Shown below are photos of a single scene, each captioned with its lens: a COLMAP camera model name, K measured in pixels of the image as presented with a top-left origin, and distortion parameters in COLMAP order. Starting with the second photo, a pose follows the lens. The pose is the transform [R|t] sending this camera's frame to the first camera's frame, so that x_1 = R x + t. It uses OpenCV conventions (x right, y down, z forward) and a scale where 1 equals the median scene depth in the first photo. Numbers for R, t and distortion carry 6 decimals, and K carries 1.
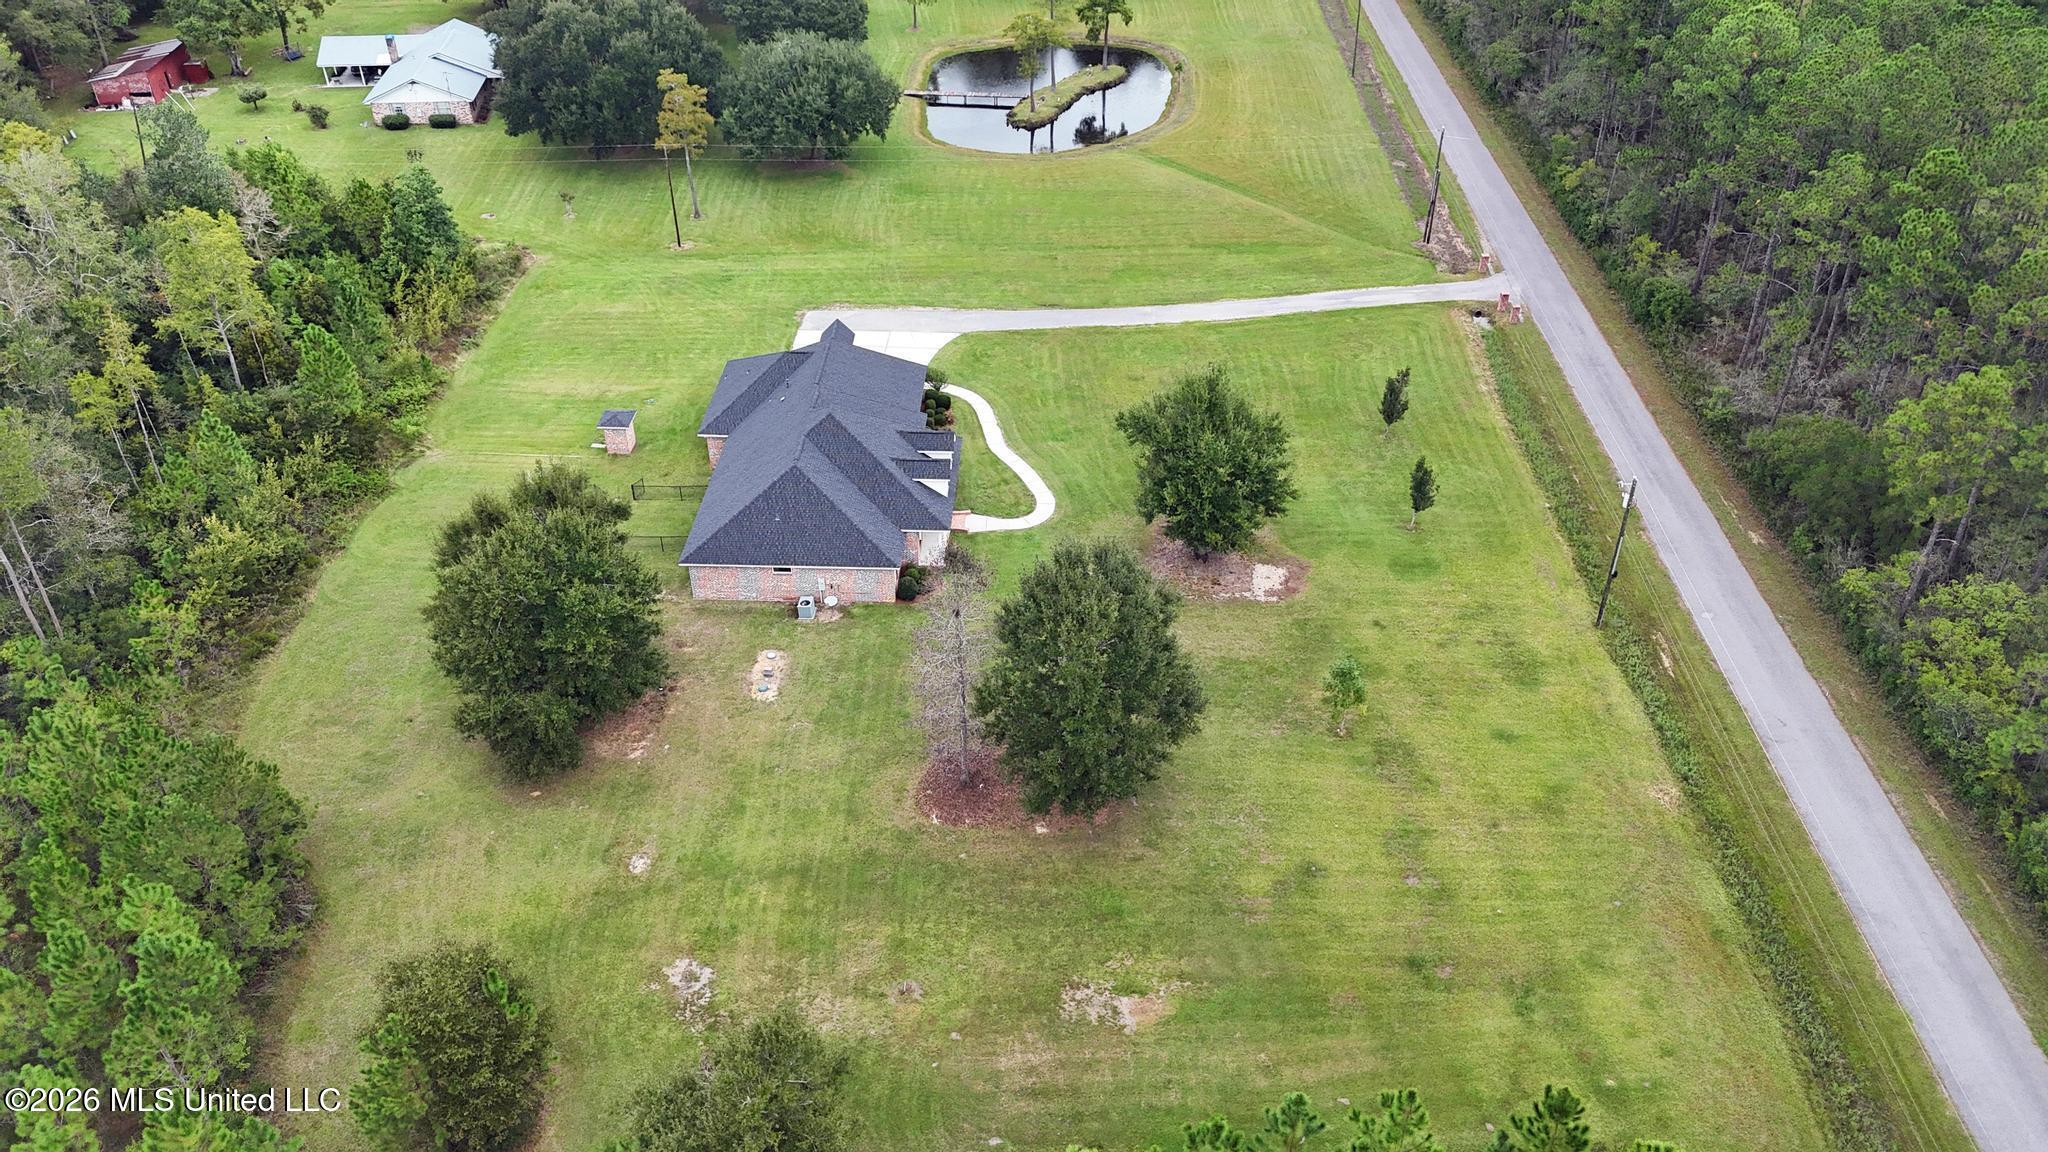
lens RADIAL K [[1496.7, 0, 1027.5], [0, 1496.7, 581.3], [0, 0, 1]] dist [0.079788, -0.096866]
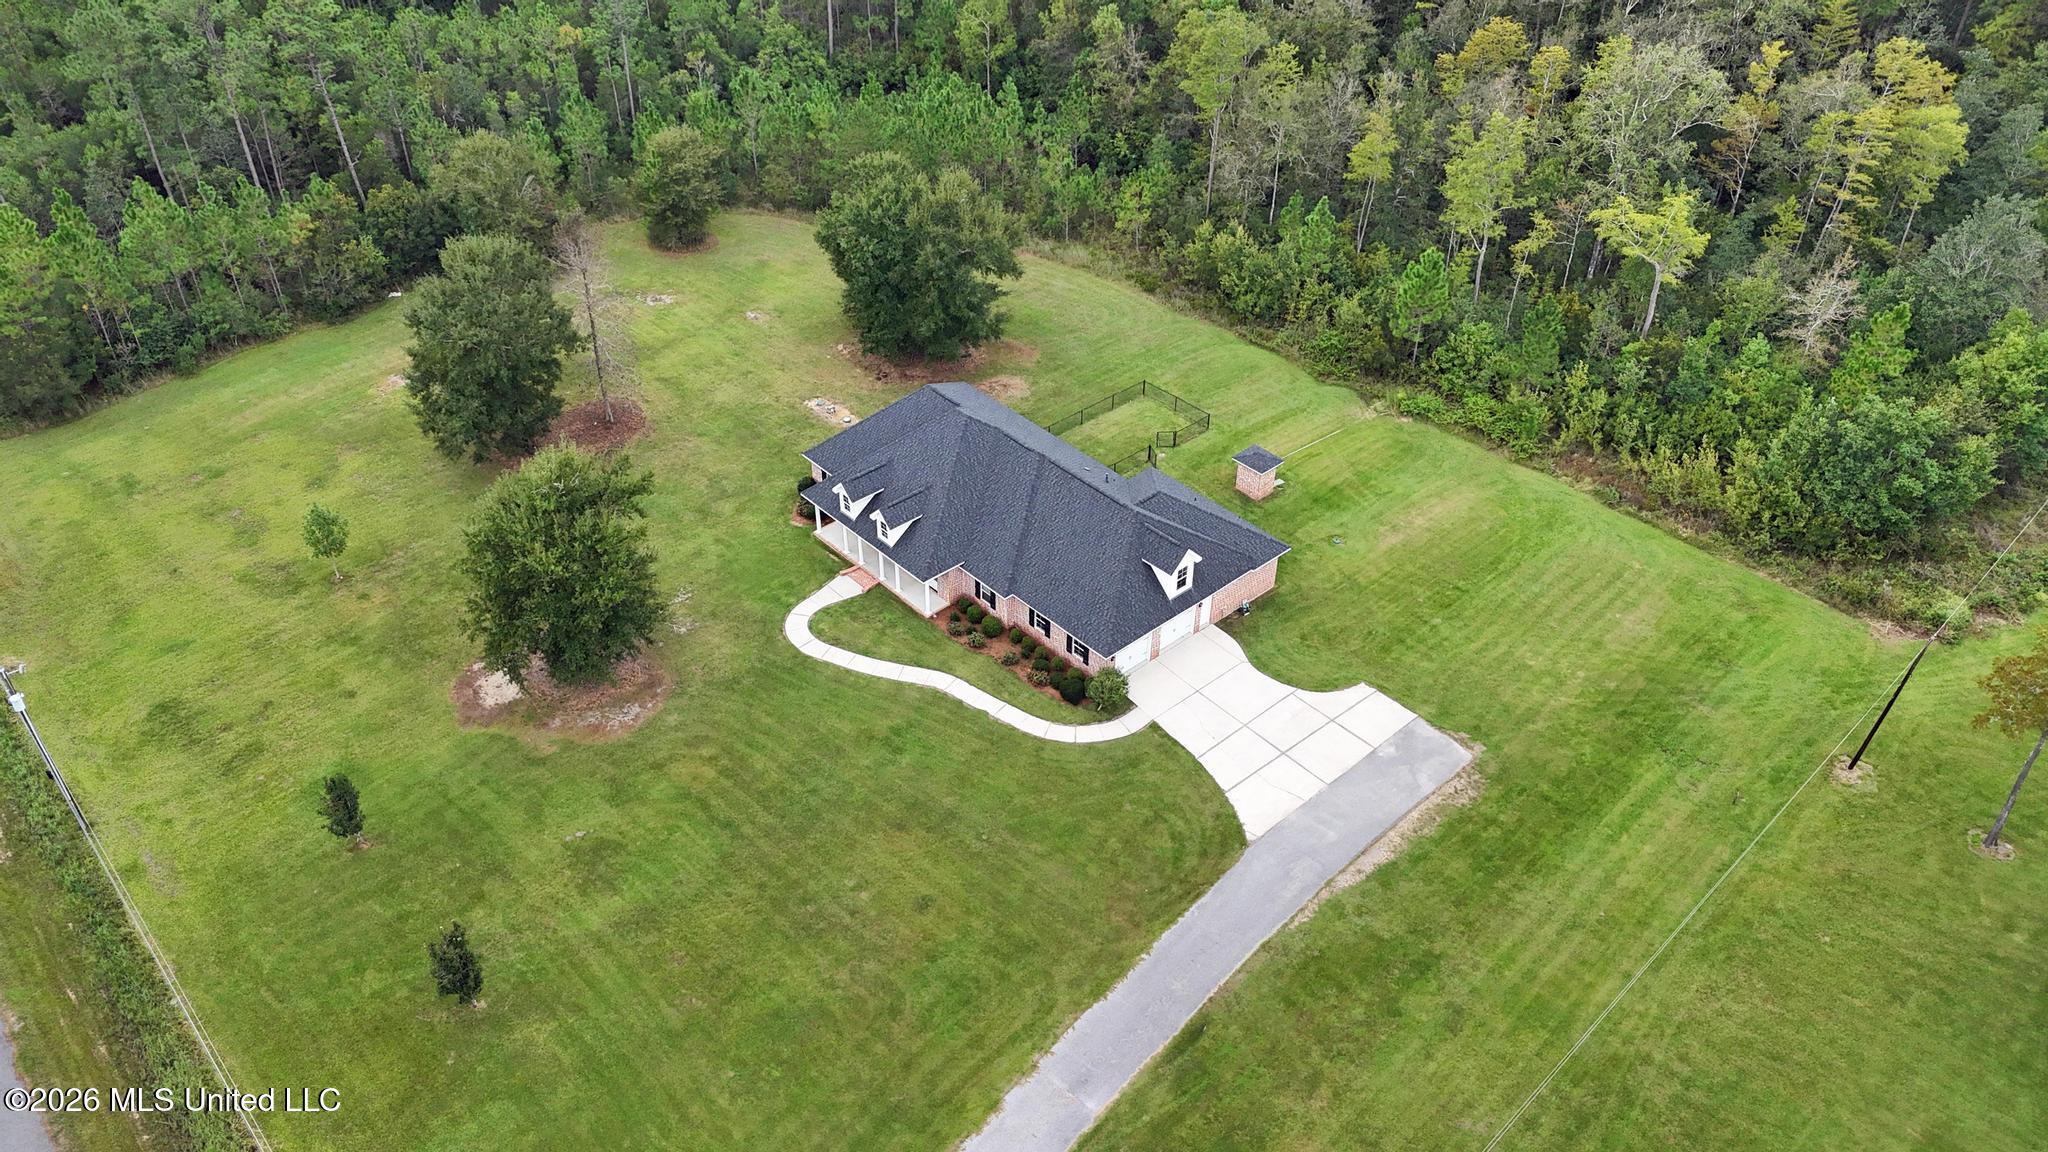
lens RADIAL K [[1496.7, 0, 1027.5], [0, 1496.7, 581.3], [0, 0, 1]] dist [0.079788, -0.096866]
pose [[-0.719618, 0.421278, -0.551973, 0.298337], [-0.409592, 0.384361, 0.827346, -0.650887], [0.560700, 0.821457, -0.104041, 0.919511]]
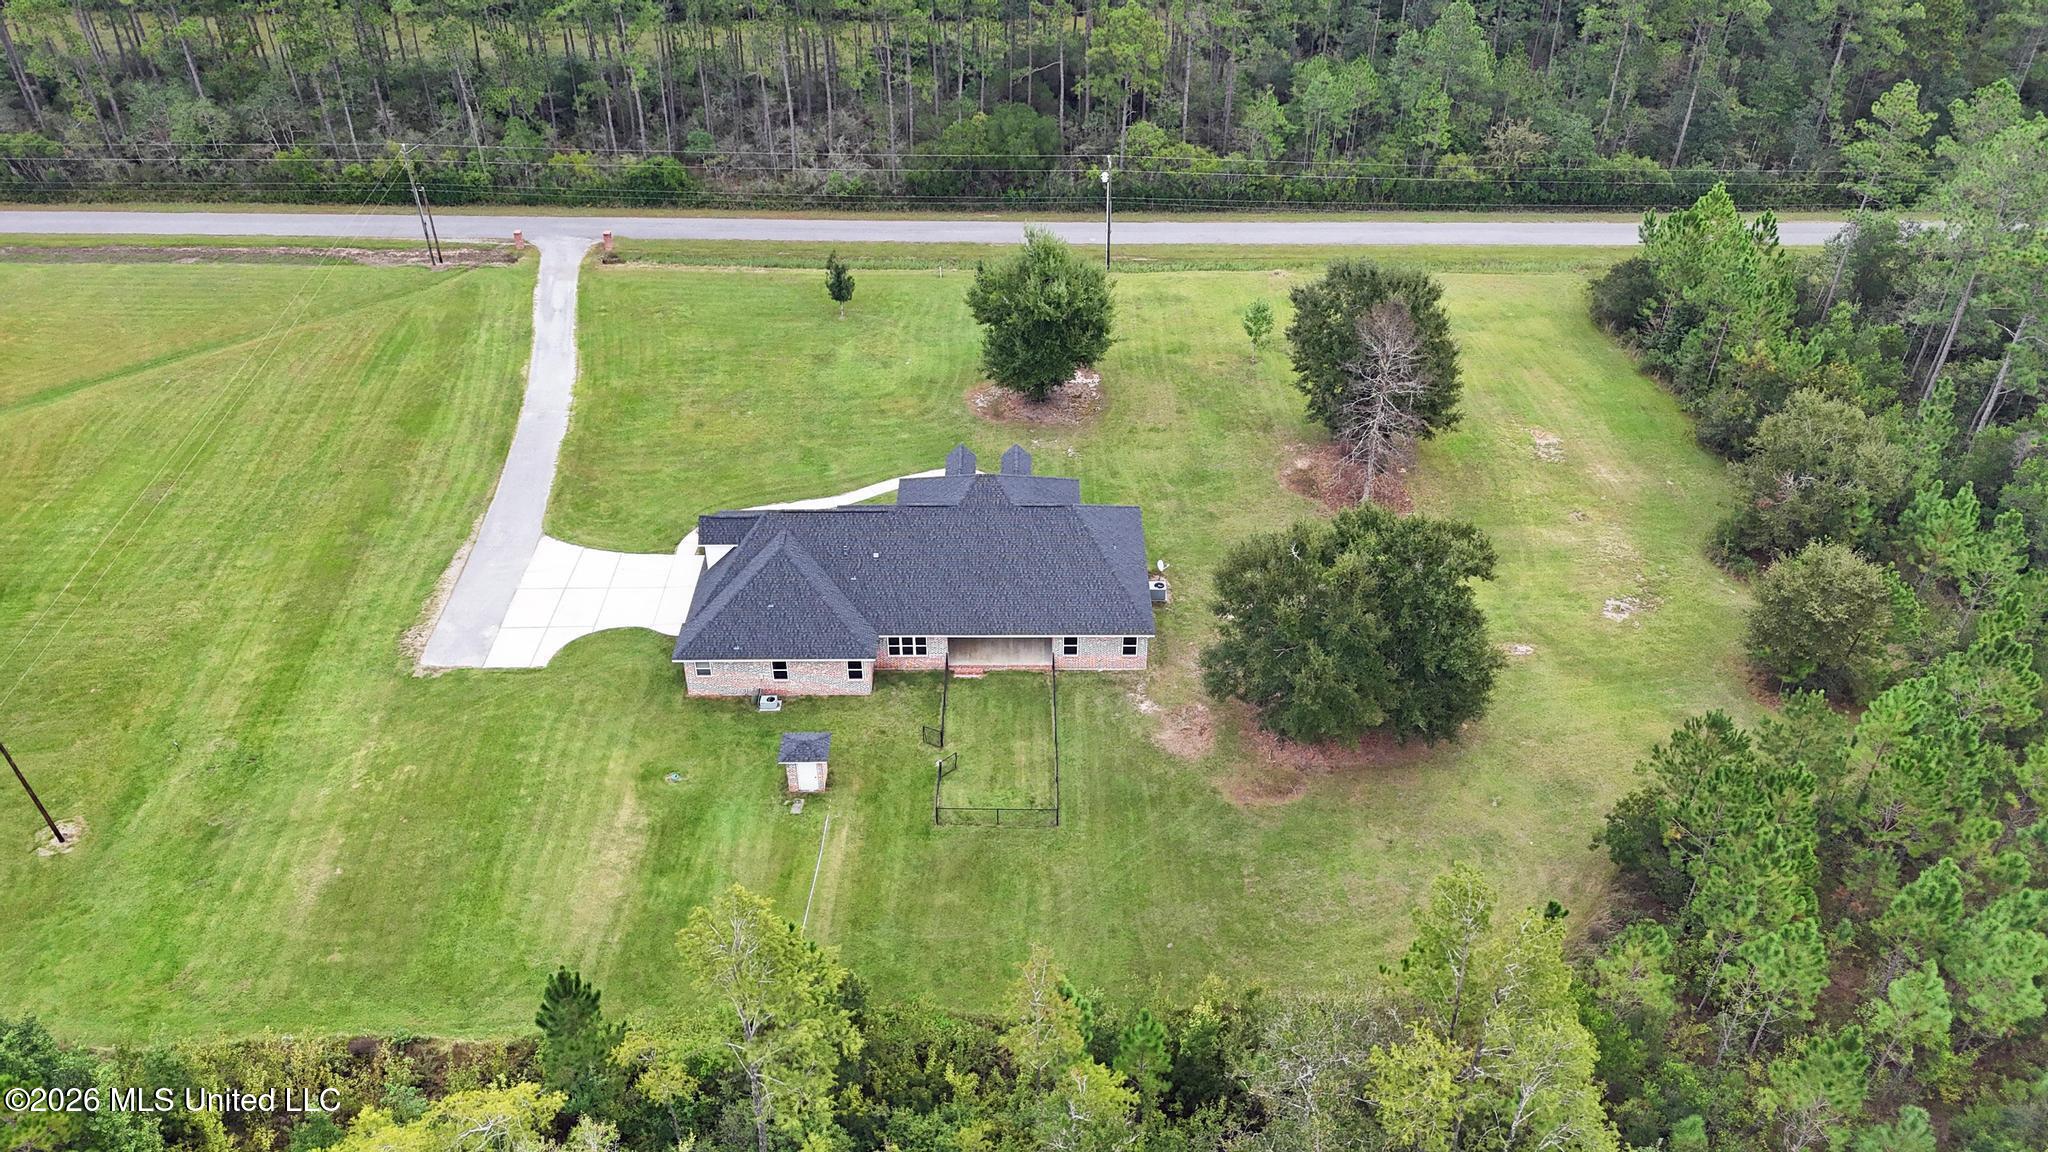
lens RADIAL K [[1496.7, 0, 1027.5], [0, 1496.7, 581.3], [0, 0, 1]] dist [0.079788, -0.096866]
pose [[-0.032572, -0.589869, 0.806842, -0.697948], [0.575200, 0.649121, 0.497782, -0.393762], [-0.817364, 0.480309, 0.318149, 0.547538]]
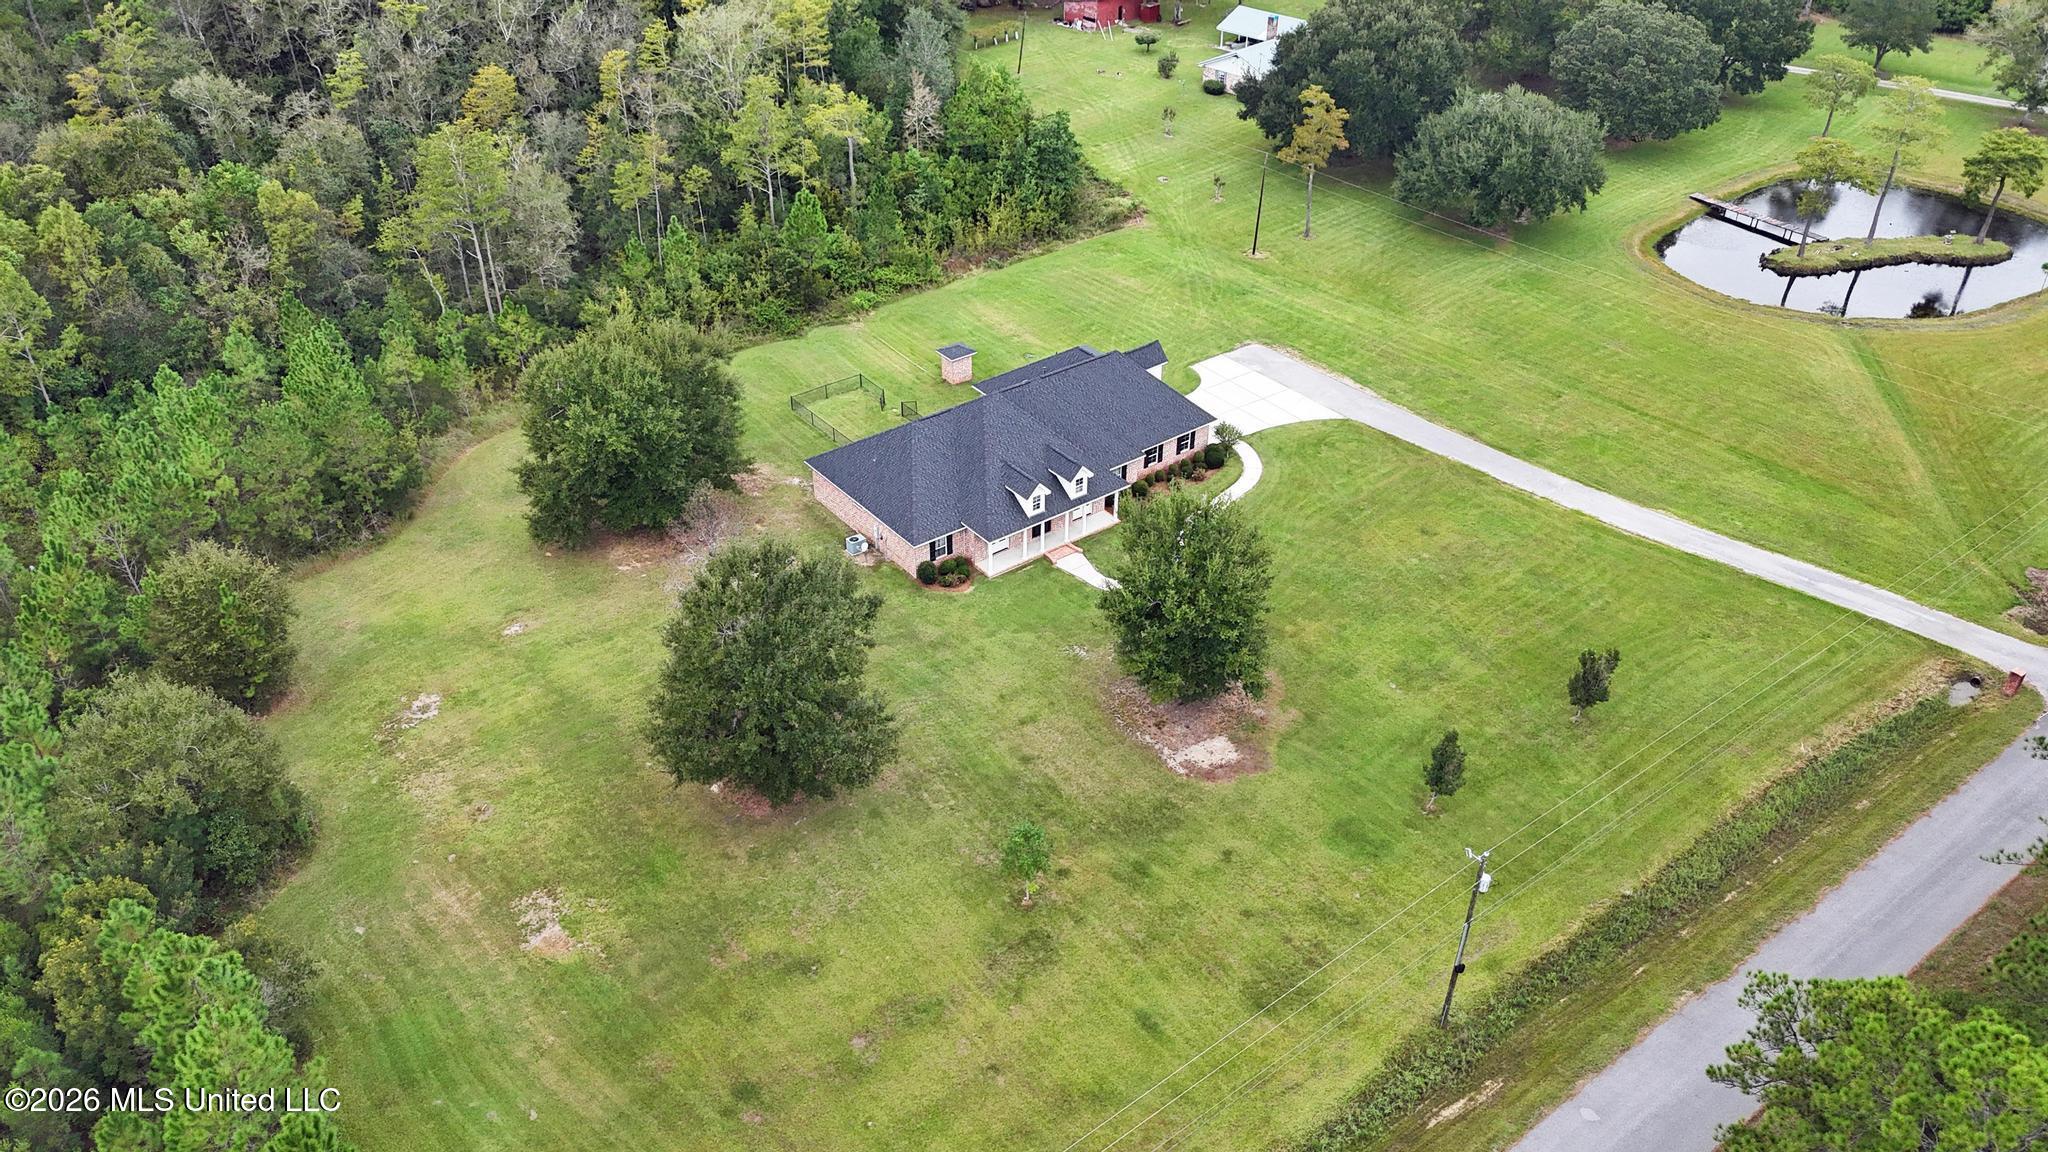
lens RADIAL K [[1496.7, 0, 1027.5], [0, 1496.7, 581.3], [0, 0, 1]] dist [0.079788, -0.096866]
pose [[0.633533, 0.444049, -0.633605, 0.455584], [-0.450321, 0.877538, 0.164735, -0.140305], [0.629164, 0.180960, 0.755914, 0.198226]]
